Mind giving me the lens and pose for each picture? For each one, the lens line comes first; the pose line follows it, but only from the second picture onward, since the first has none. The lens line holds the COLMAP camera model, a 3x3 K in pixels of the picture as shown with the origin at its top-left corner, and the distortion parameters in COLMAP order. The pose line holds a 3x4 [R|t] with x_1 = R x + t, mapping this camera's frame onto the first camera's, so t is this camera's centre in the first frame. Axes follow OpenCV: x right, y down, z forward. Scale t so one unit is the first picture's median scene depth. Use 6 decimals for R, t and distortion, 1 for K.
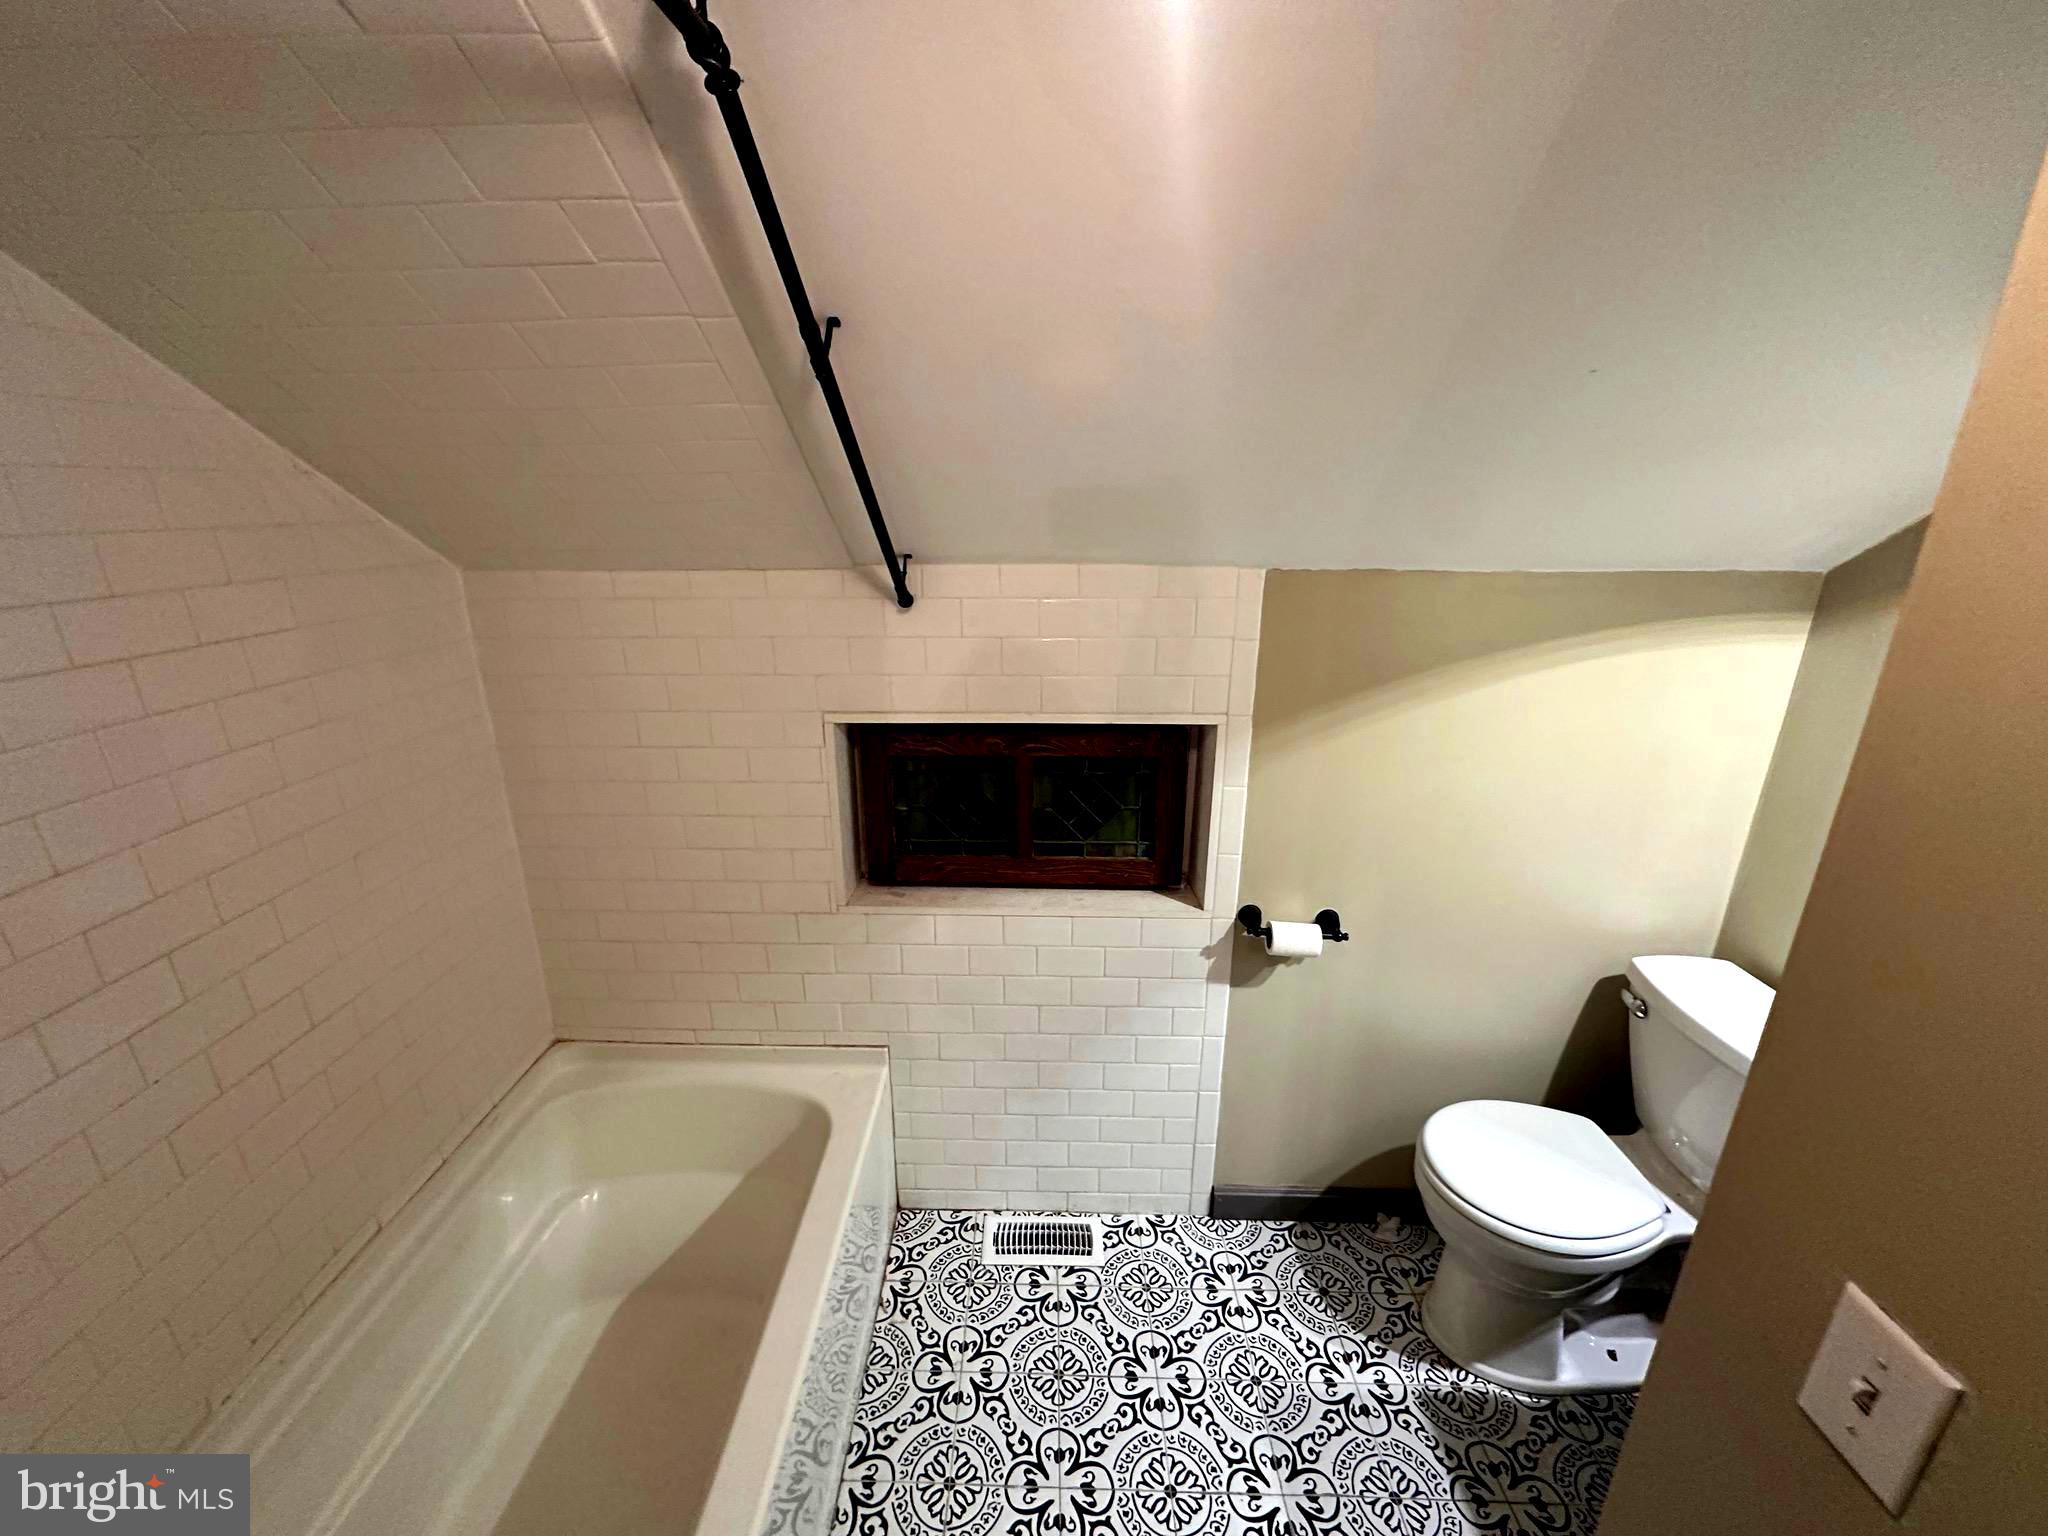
lens RADIAL K [[815.1, 0, 1027.2], [0, 815.1, 767.4], [0, 0, 1]] dist [-0.003926, 0.000535]
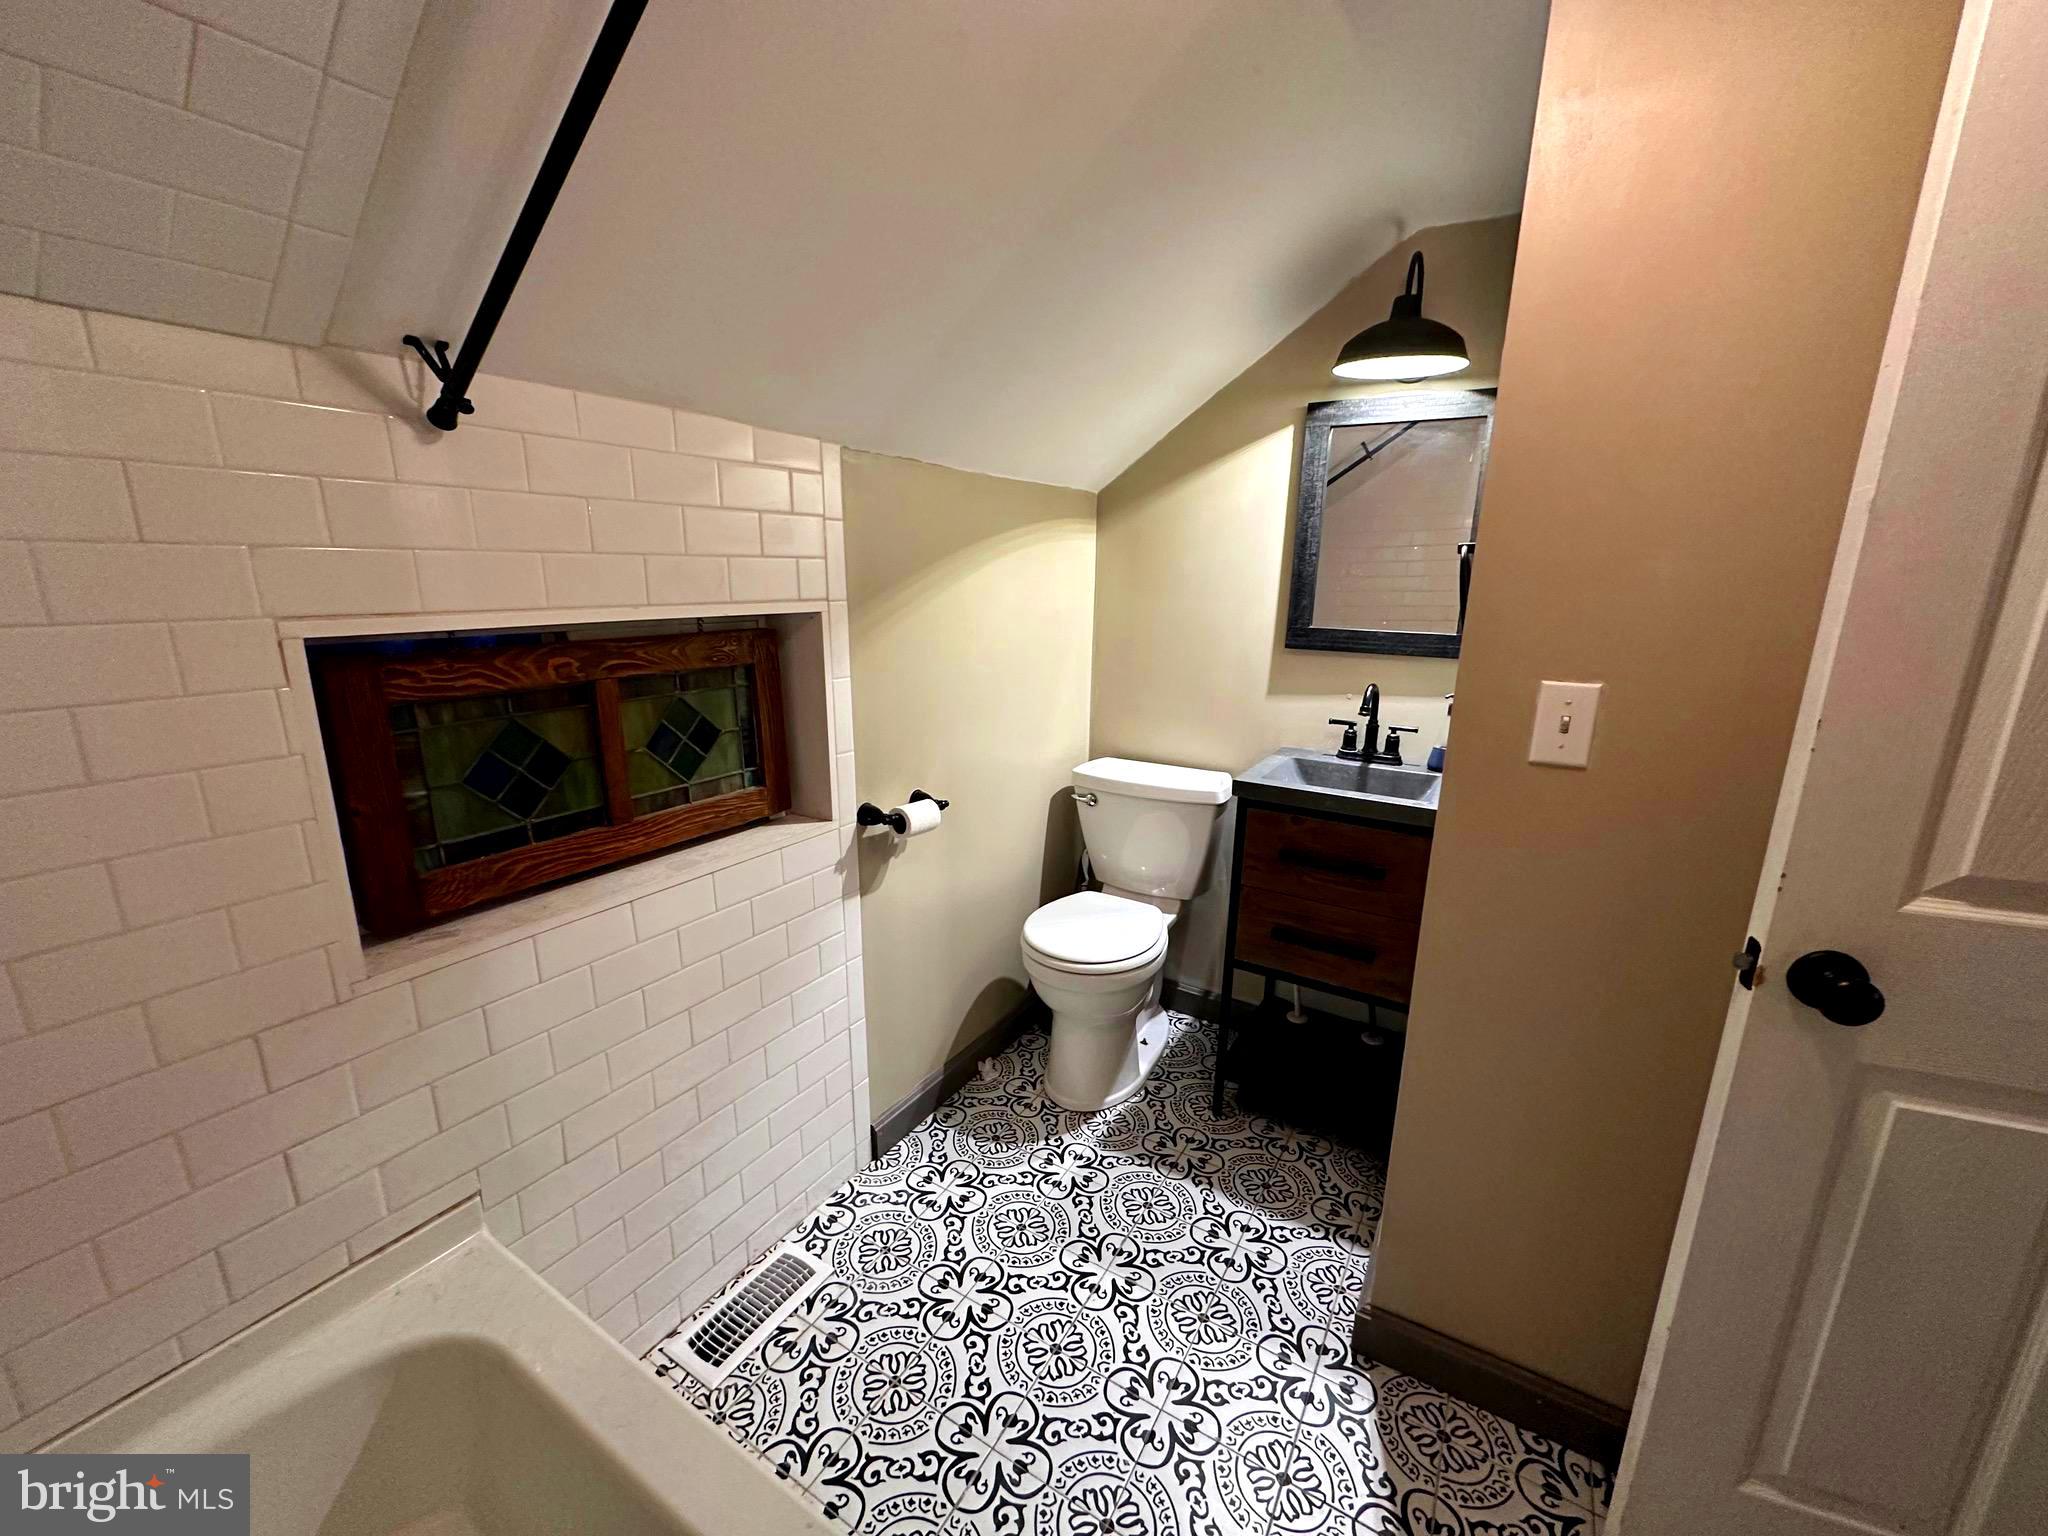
lens RADIAL K [[815.1, 0, 1027.2], [0, 815.1, 767.4], [0, 0, 1]] dist [-0.003926, 0.000535]
pose [[0.504579, -0.196289, 0.840756, -0.451489], [0.258544, 0.963476, 0.069775, 0.111964], [-0.823744, 0.182165, 0.536899, 0.313029]]
